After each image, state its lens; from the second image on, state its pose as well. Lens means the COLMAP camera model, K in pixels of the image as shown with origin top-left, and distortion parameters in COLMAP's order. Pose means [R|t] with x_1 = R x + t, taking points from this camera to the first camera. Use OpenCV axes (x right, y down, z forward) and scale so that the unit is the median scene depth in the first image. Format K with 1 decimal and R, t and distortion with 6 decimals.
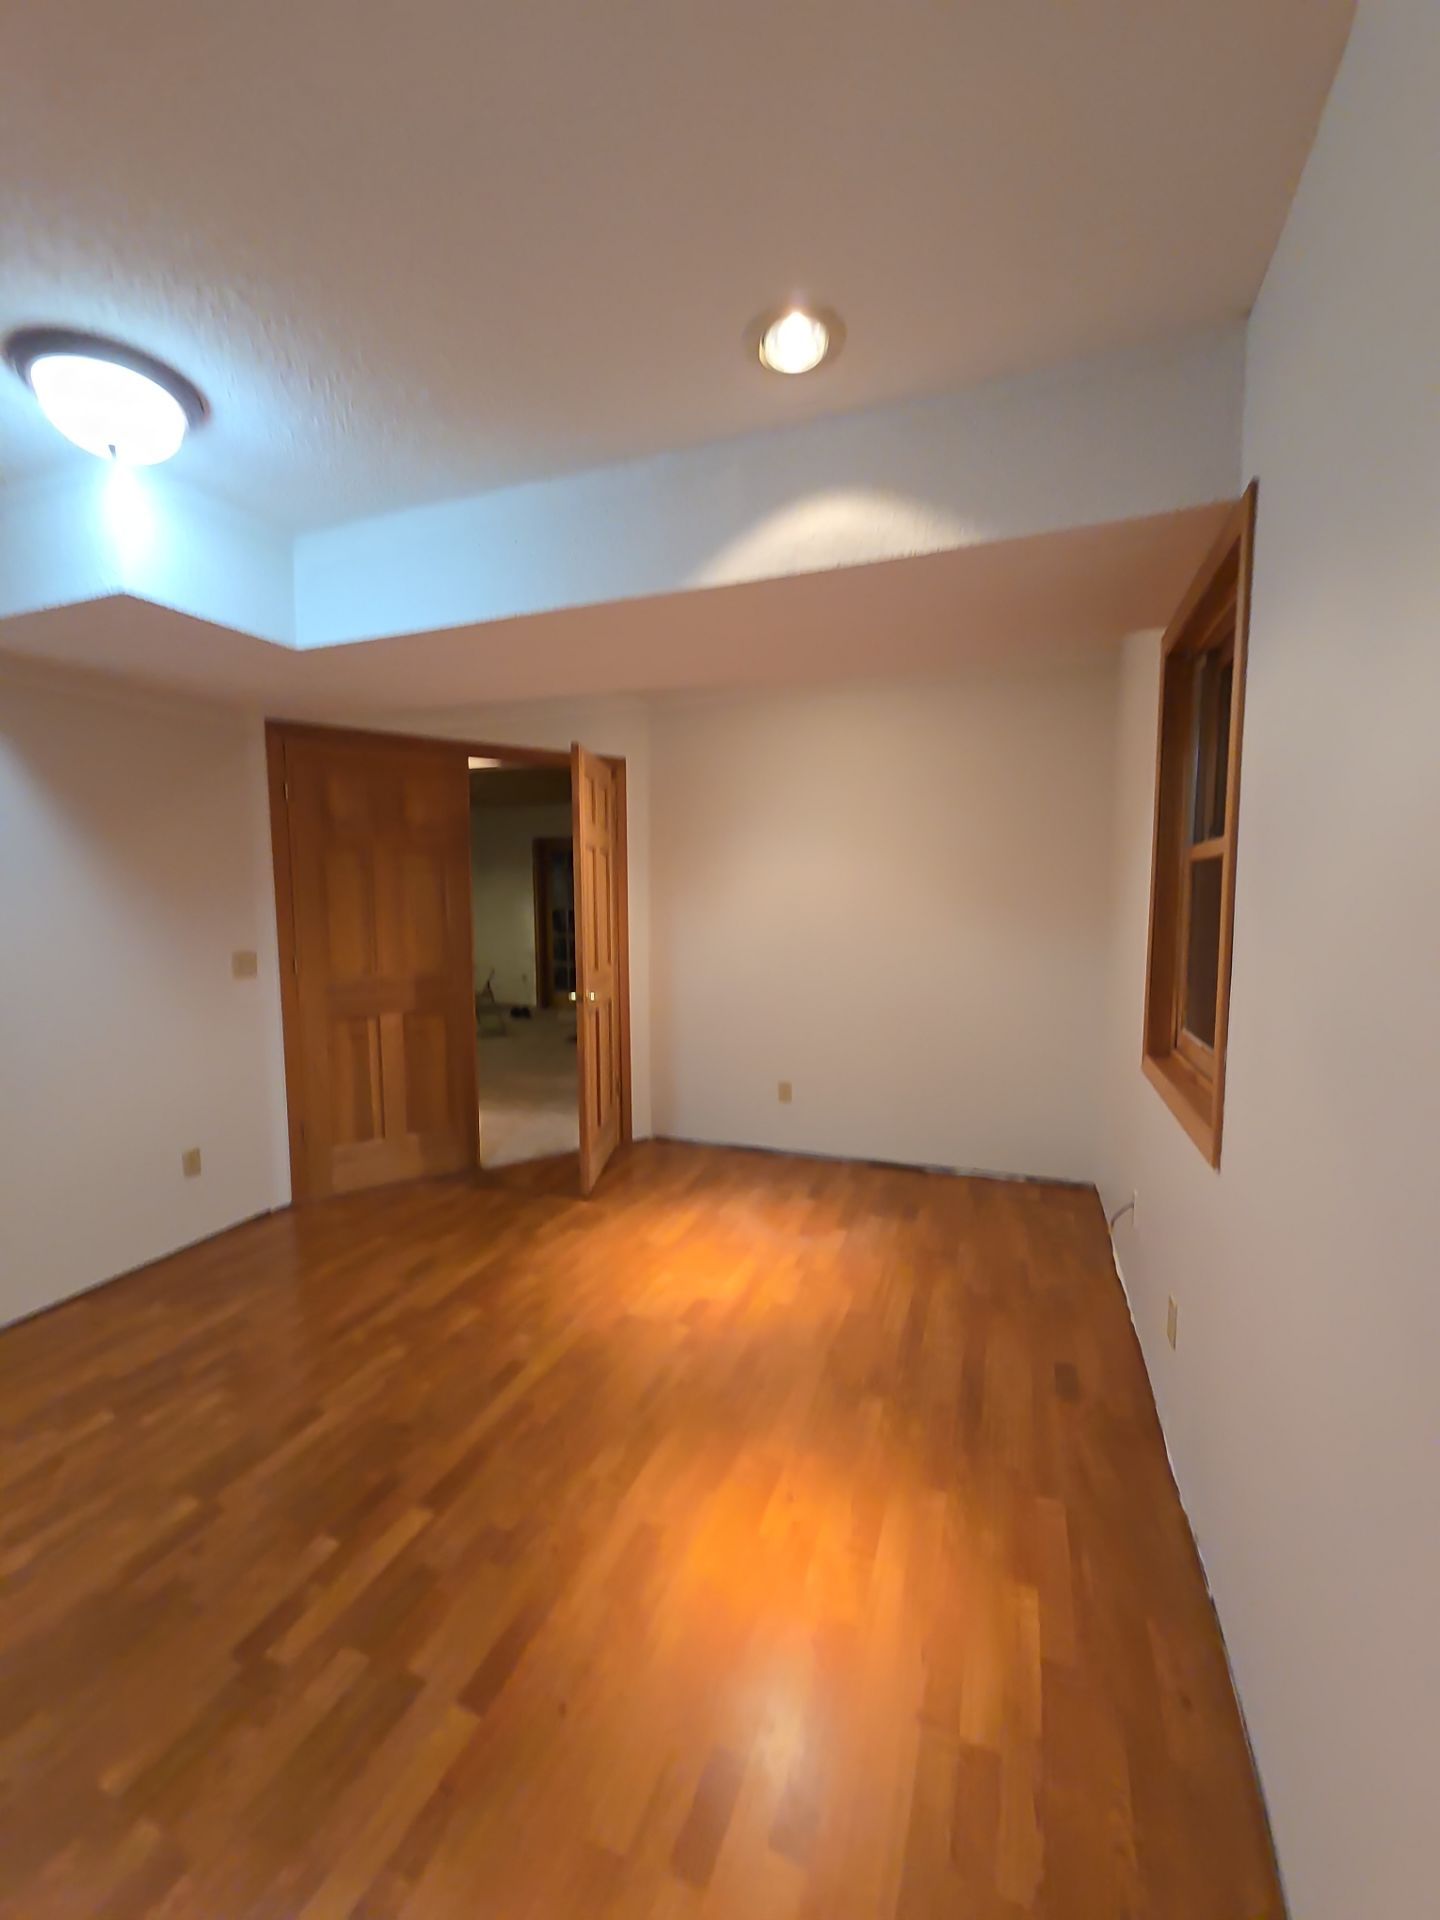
lens RADIAL K [[772.7, 0, 721.9], [0, 772.7, 960.2], [0, 0, 1]] dist [0.000780, -0.003265]
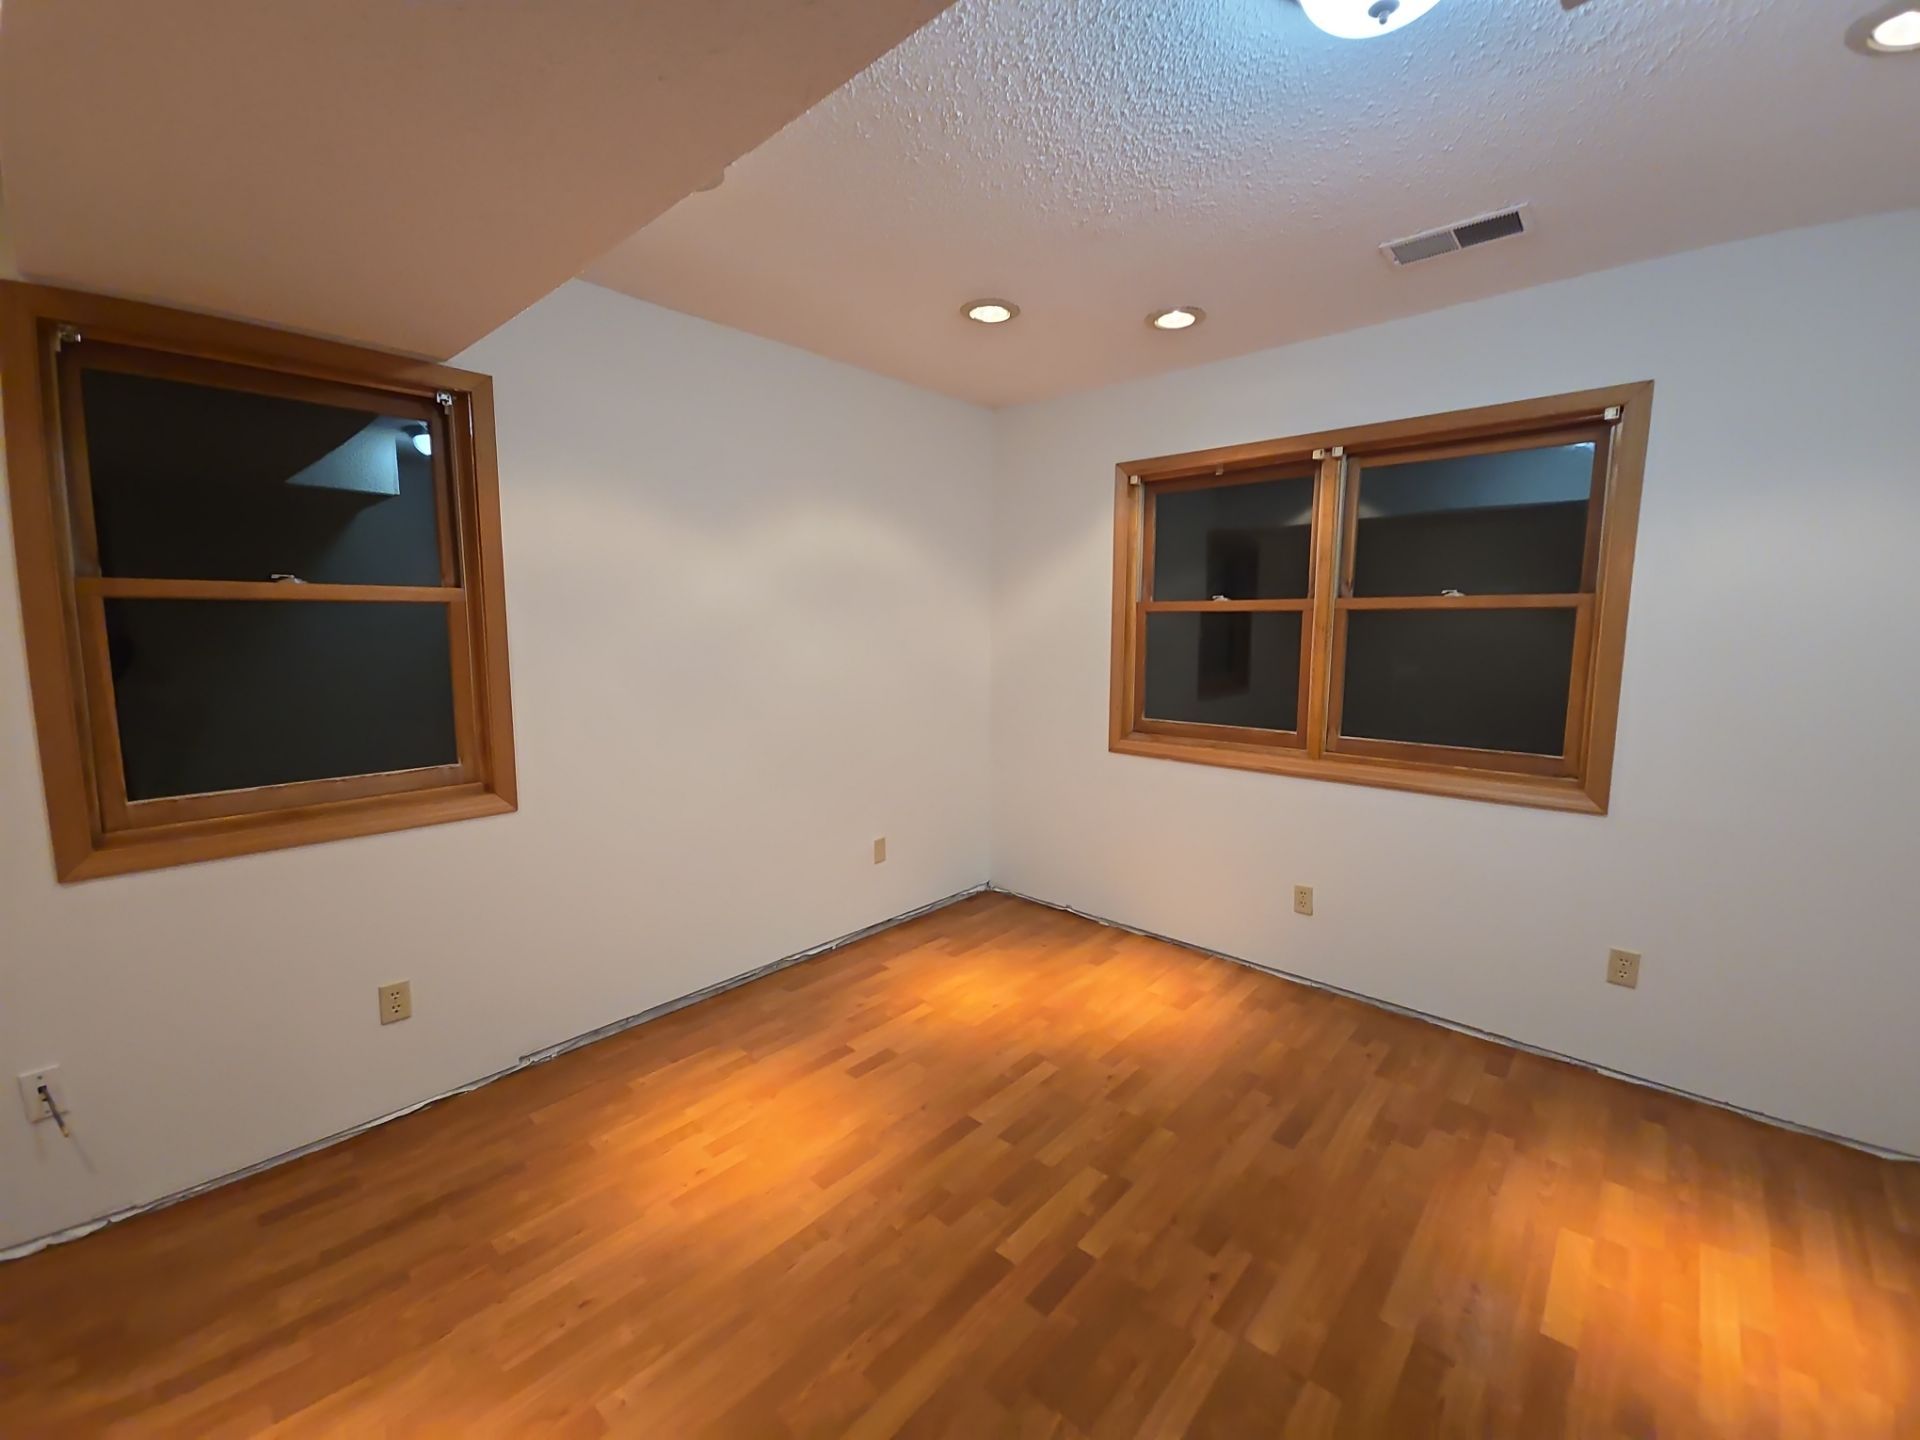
lens RADIAL K [[778.5, 0, 968.5], [0, 778.5, 716.8], [0, 0, 1]] dist [0.002644, 0.000016]
pose [[-0.930271, -0.042682, 0.364383, -0.489691], [0.030424, 0.980813, 0.192560, -0.121692], [-0.365611, 0.190219, -0.911123, 1.300568]]
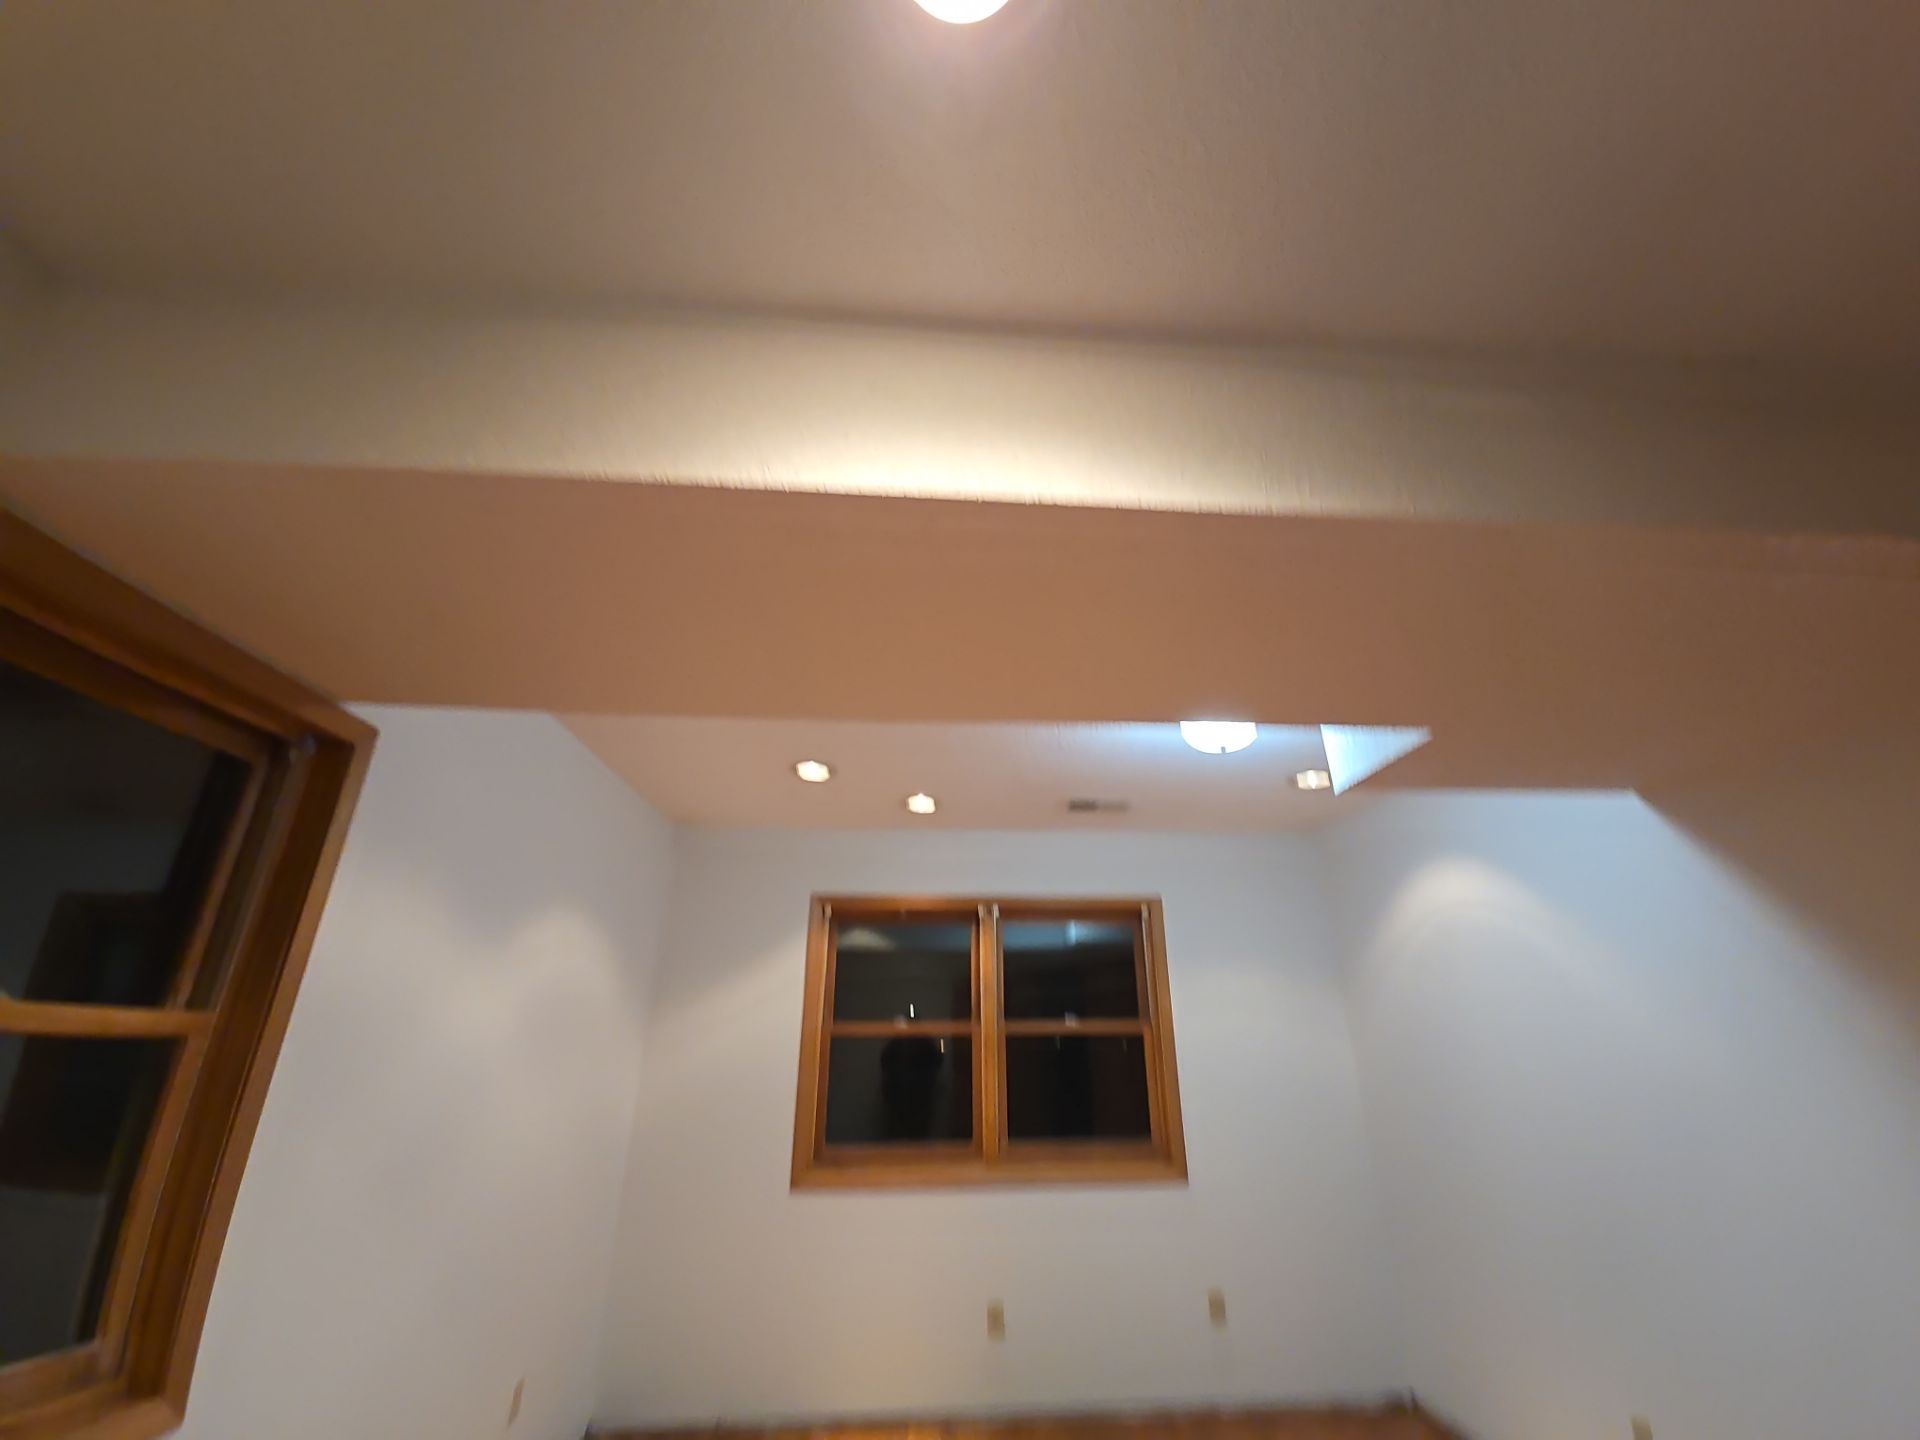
lens RADIAL K [[778.1, 0, 968.0], [0, 778.1, 721.9], [0, 0, 1]] dist [0.009986, -0.008949]
pose [[-0.909567, -0.148416, -0.388149, 0.178429], [-0.027663, 0.953600, -0.299802, -0.157801], [0.414634, -0.261953, -0.871469, 1.451333]]
